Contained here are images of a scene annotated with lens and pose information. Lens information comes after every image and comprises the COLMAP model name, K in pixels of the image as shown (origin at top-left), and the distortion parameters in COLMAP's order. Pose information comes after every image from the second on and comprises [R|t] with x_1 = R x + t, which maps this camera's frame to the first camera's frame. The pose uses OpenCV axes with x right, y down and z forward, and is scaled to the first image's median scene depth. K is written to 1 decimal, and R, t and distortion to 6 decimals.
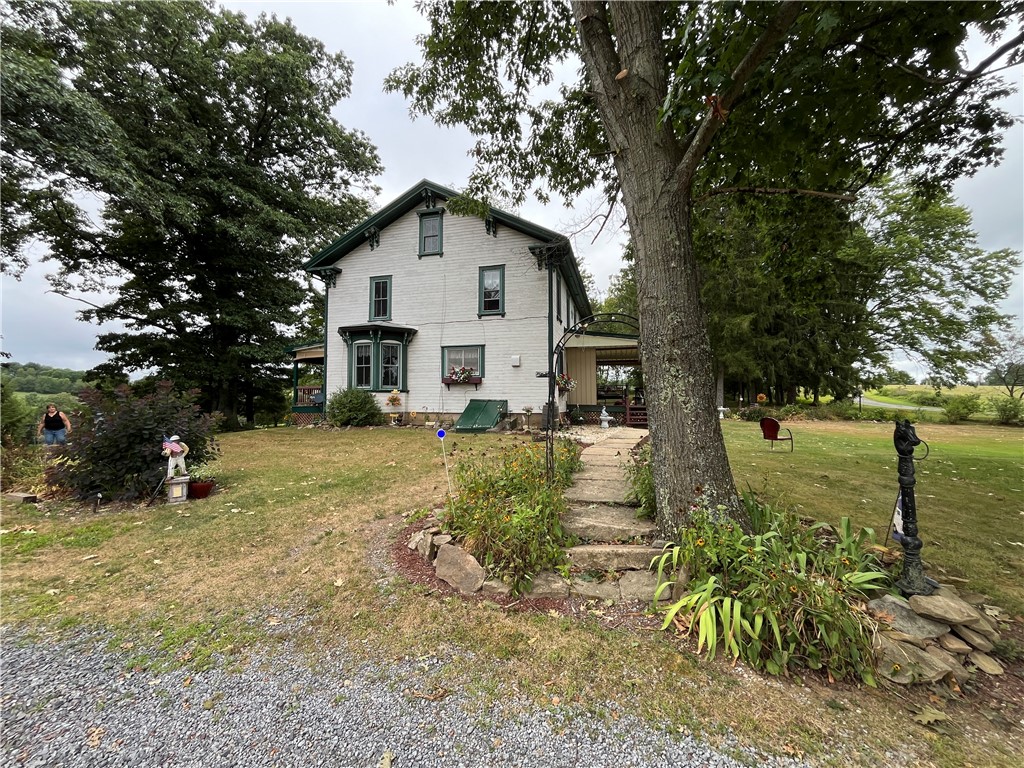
lens RADIAL K [[418.1, 0, 509.8], [0, 418.1, 383.6], [0, 0, 1]] dist [-0.000743, -0.000073]
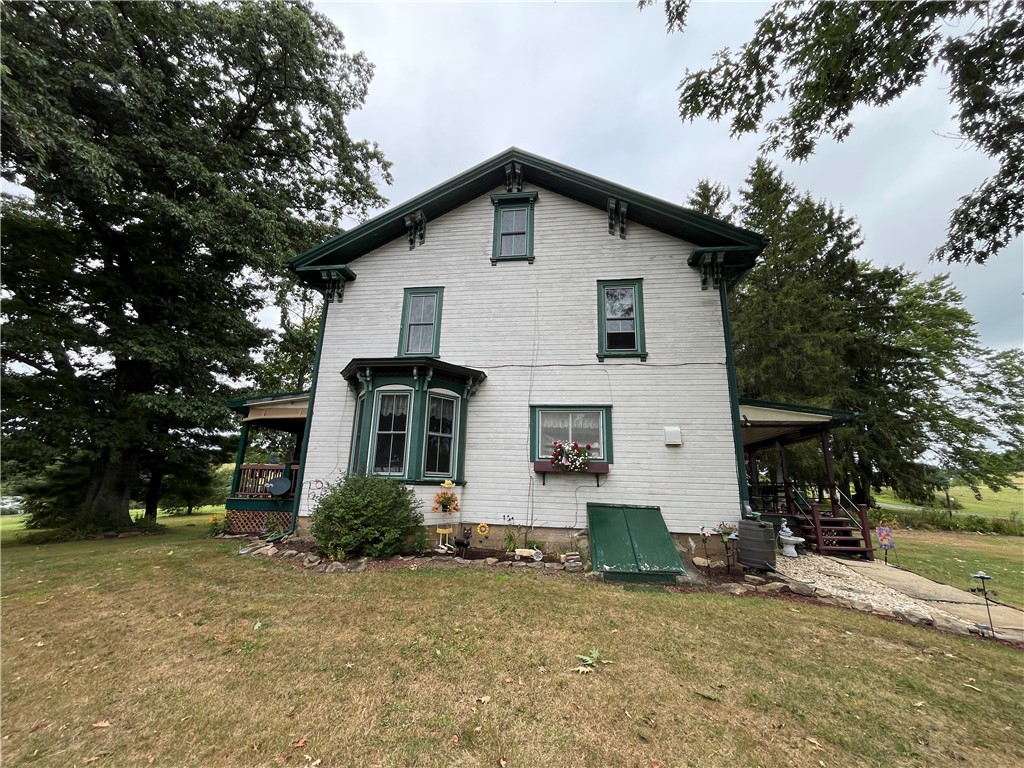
lens RADIAL K [[418.1, 0, 514.2], [0, 418.1, 384.9], [0, 0, 1]] dist [-0.000743, -0.000073]
pose [[0.990677, 0.060733, 0.121944, -0.248586], [-0.036279, 0.980419, -0.193554, -0.004281], [-0.131311, 0.187325, 0.973482, 0.422314]]
